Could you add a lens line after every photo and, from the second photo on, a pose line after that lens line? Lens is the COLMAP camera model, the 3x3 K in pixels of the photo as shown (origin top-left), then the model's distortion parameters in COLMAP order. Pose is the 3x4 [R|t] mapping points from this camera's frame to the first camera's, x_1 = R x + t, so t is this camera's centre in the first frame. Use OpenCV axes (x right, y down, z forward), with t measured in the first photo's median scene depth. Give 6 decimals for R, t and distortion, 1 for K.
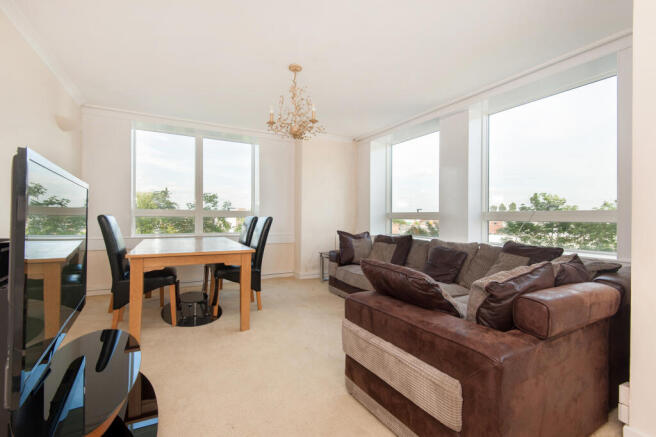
lens RADIAL K [[301.3, 0, 322.7], [0, 301.3, 214.1], [0, 0, 1]] dist [0.006064, -0.003068]
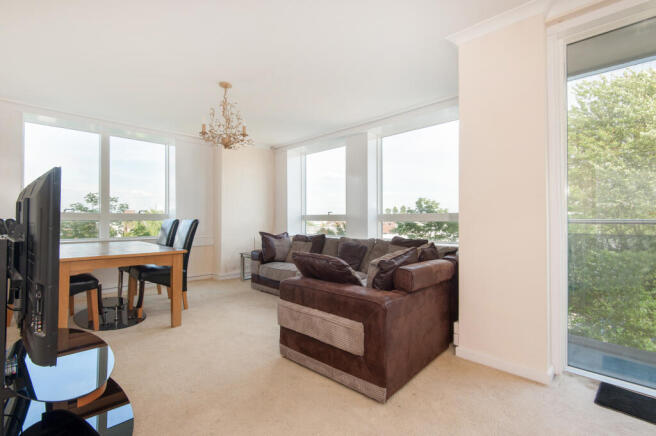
lens RADIAL K [[301.3, 0, 328.9], [0, 301.3, 218.8], [0, 0, 1]] dist [0.006064, -0.003068]
pose [[0.949039, -0.007068, 0.315079, -0.073689], [0.004552, 0.999952, 0.008720, 0.000168], [-0.315126, -0.006842, 0.949025, -0.155576]]
